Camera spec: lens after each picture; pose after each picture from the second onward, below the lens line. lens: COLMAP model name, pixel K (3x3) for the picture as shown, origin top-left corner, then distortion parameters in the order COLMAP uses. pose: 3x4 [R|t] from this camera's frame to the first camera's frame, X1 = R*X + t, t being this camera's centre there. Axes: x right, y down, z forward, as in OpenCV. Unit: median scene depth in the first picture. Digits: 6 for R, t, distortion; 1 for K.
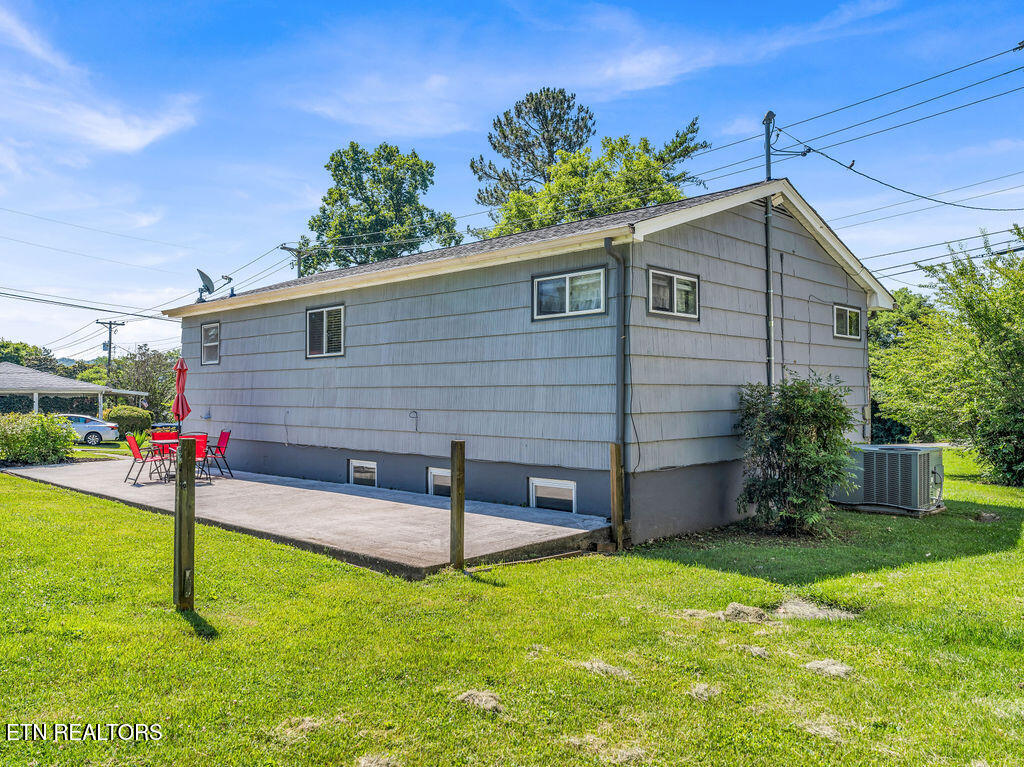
lens RADIAL K [[784.4, 0, 512.0], [0, 784.4, 383.5], [0, 0, 1]] dist [0.003986, 0.000293]
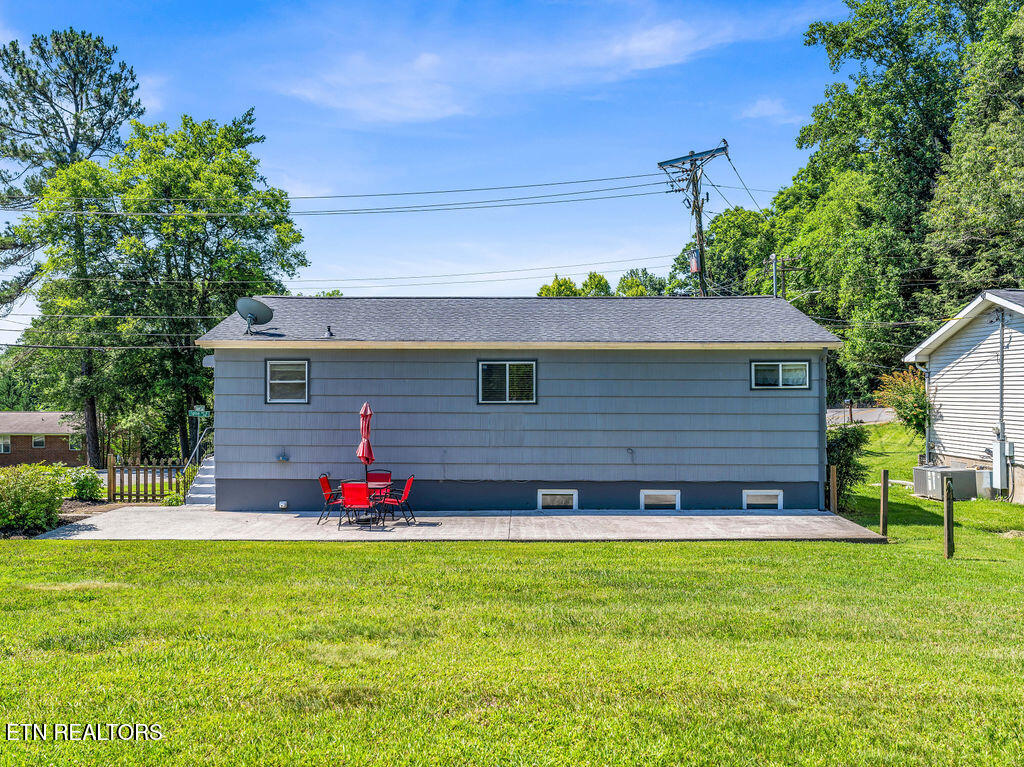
lens RADIAL K [[897.8, 0, 505.1], [0, 897.8, 384.2], [0, 0, 1]] dist [0.014832, 0.006063]
pose [[0.720035, 0.006579, 0.693907, -0.284265], [-0.013426, 0.999900, 0.004452, -0.016670], [-0.693808, -0.012522, 0.720051, 0.010393]]
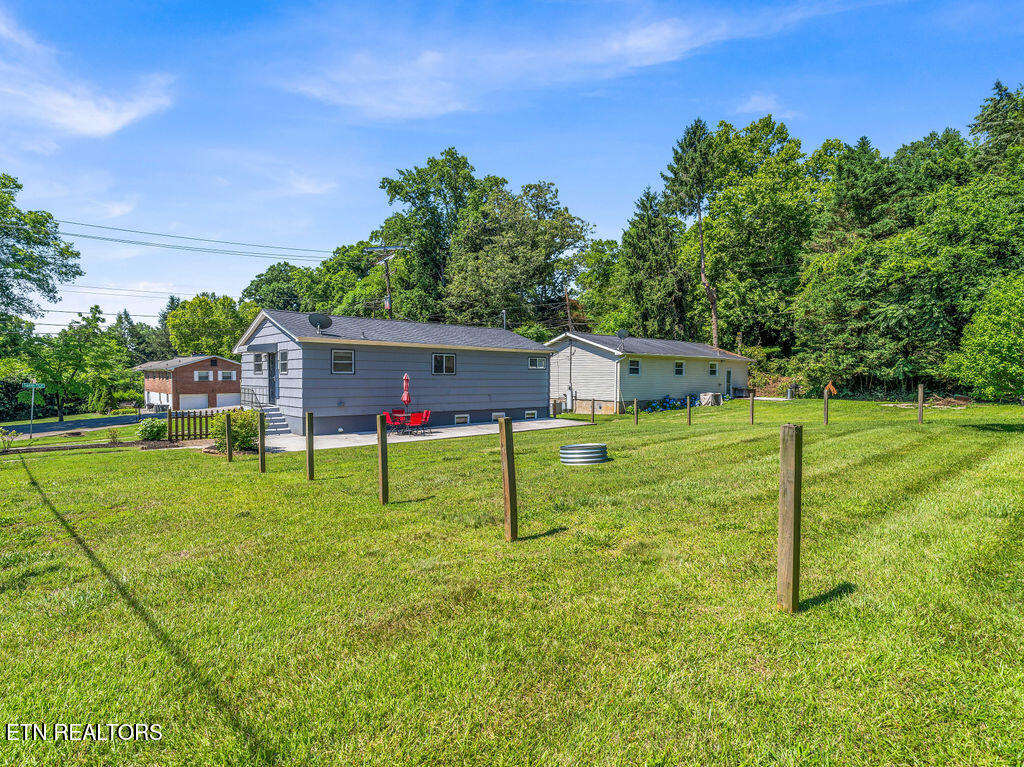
lens RADIAL K [[530.2, 0, 506.3], [0, 530.2, 384.6], [0, 0, 1]] dist [-0.000279, 0.001337]
pose [[0.074605, -0.015449, 0.997093, -0.453672], [-0.022865, 0.999591, 0.017198, -0.008650], [-0.996951, -0.024082, 0.074221, 0.167004]]
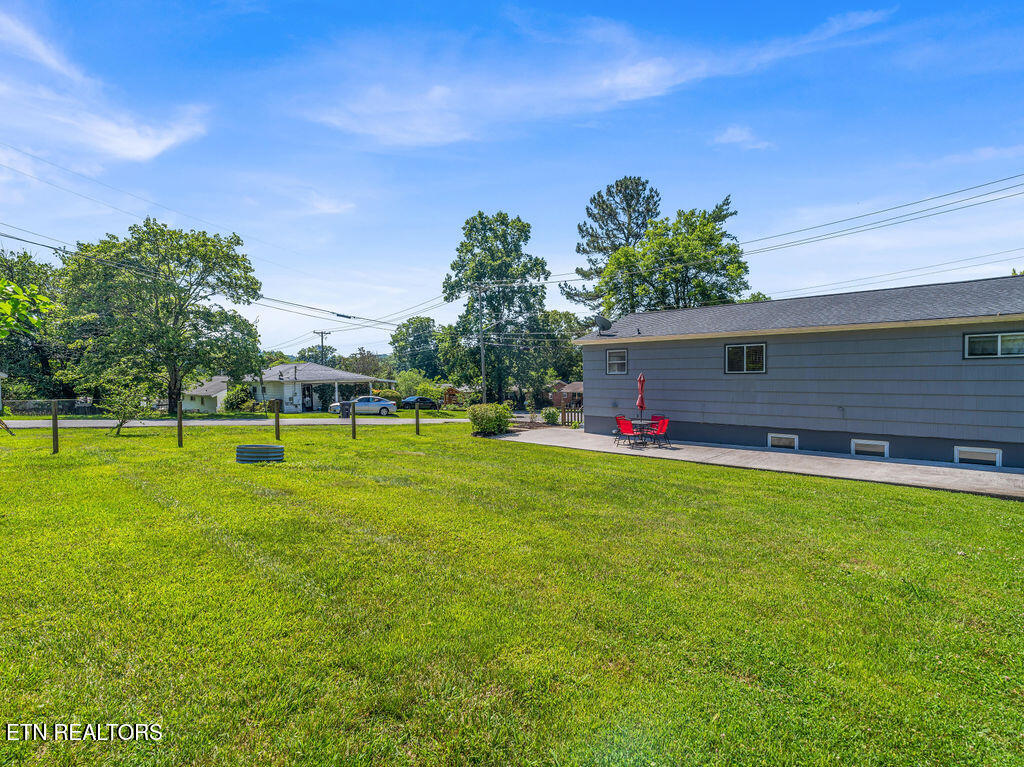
lens RADIAL K [[530.2, 0, 506.3], [0, 530.2, 384.6], [0, 0, 1]] dist [-0.000279, 0.001337]
pose [[0.999905, -0.007828, -0.011311, -0.181358], [0.008234, 0.999307, 0.036310, -0.013447], [0.011019, -0.036400, 0.999277, -0.038582]]
